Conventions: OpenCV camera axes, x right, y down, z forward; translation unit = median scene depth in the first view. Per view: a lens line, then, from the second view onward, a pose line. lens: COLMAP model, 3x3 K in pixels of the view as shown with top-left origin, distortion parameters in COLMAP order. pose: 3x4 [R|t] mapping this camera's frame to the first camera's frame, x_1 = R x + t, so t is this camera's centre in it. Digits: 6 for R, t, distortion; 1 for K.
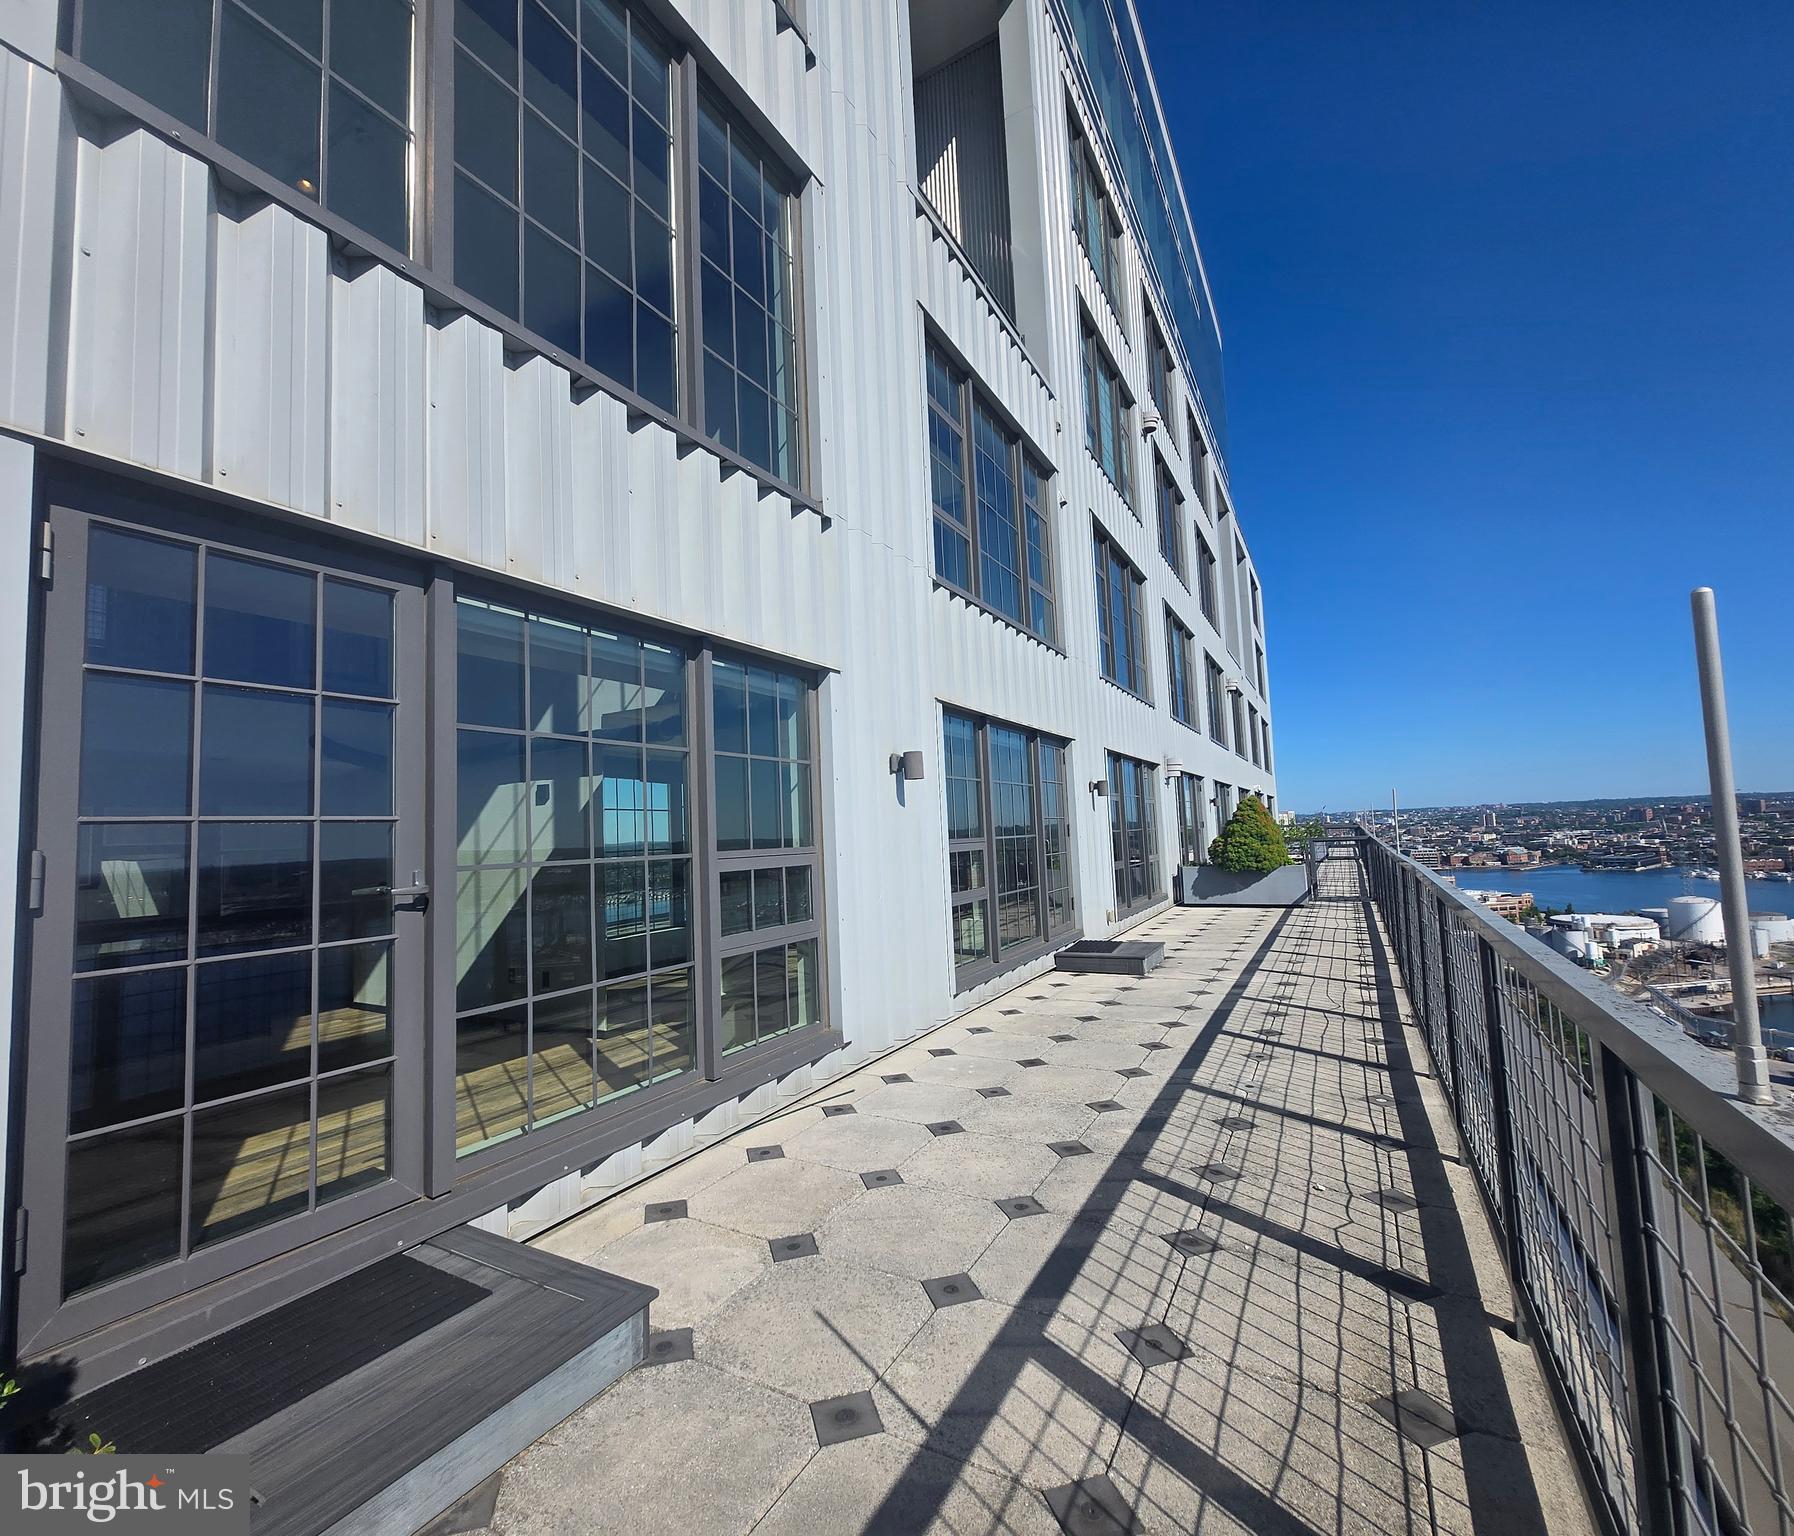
lens RADIAL K [[798.5, 0, 897.0], [0, 798.5, 768.0], [0, 0, 1]] dist [-0.015073, -0.000094]
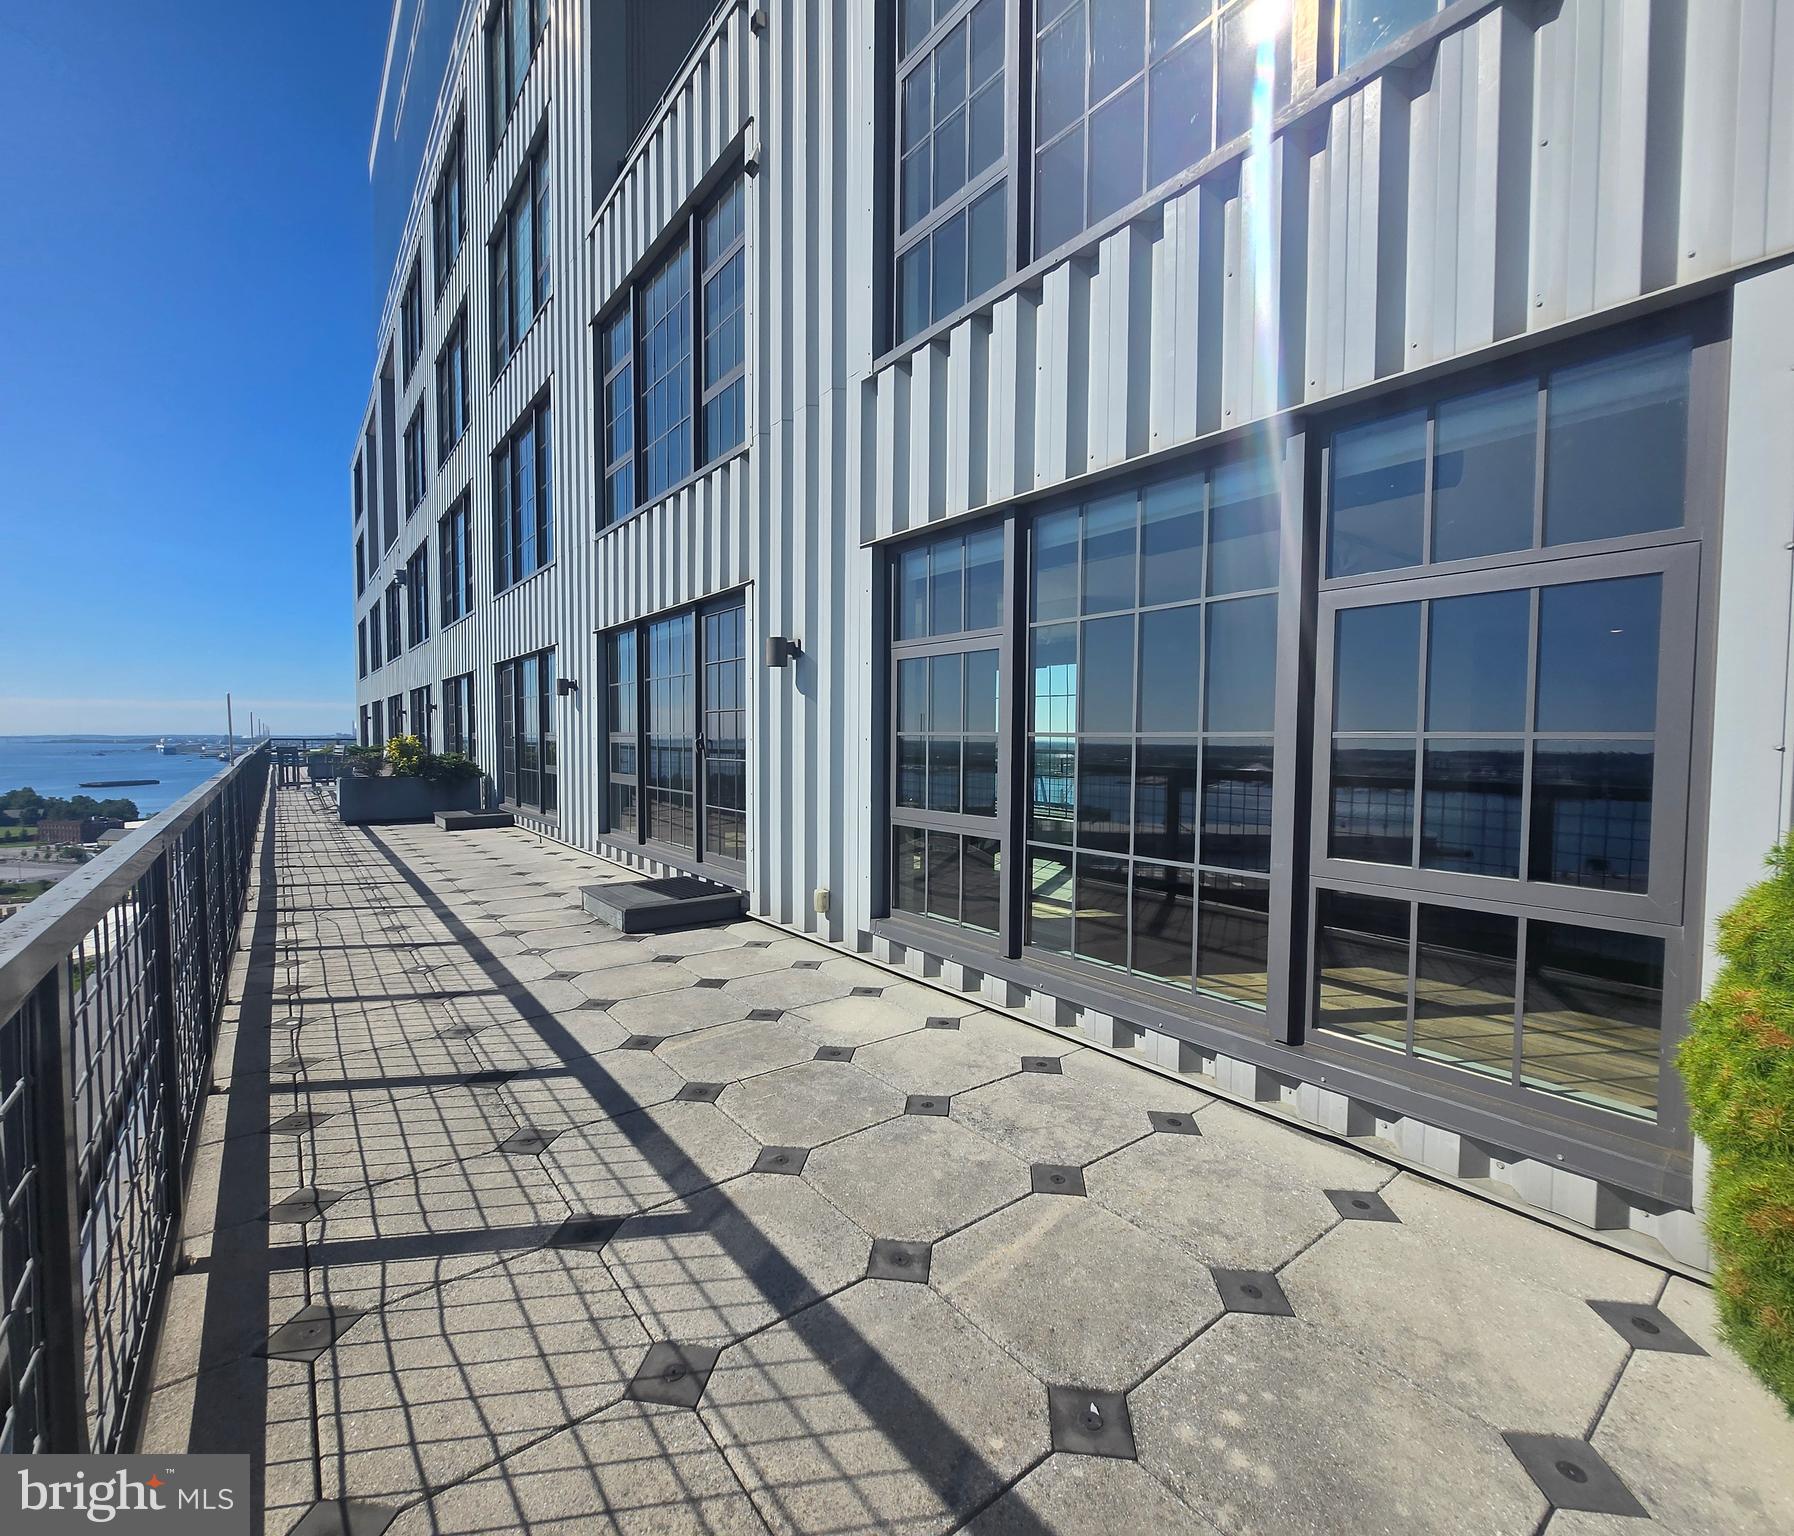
lens RADIAL K [[798.5, 0, 897.0], [0, 798.5, 768.0], [0, 0, 1]] dist [-0.015073, -0.000094]
pose [[-0.371198, 0.090276, -0.924155, 0.756505], [0.099140, 0.993427, 0.057222, 0.087670], [0.923246, -0.070380, -0.377708, 1.311369]]
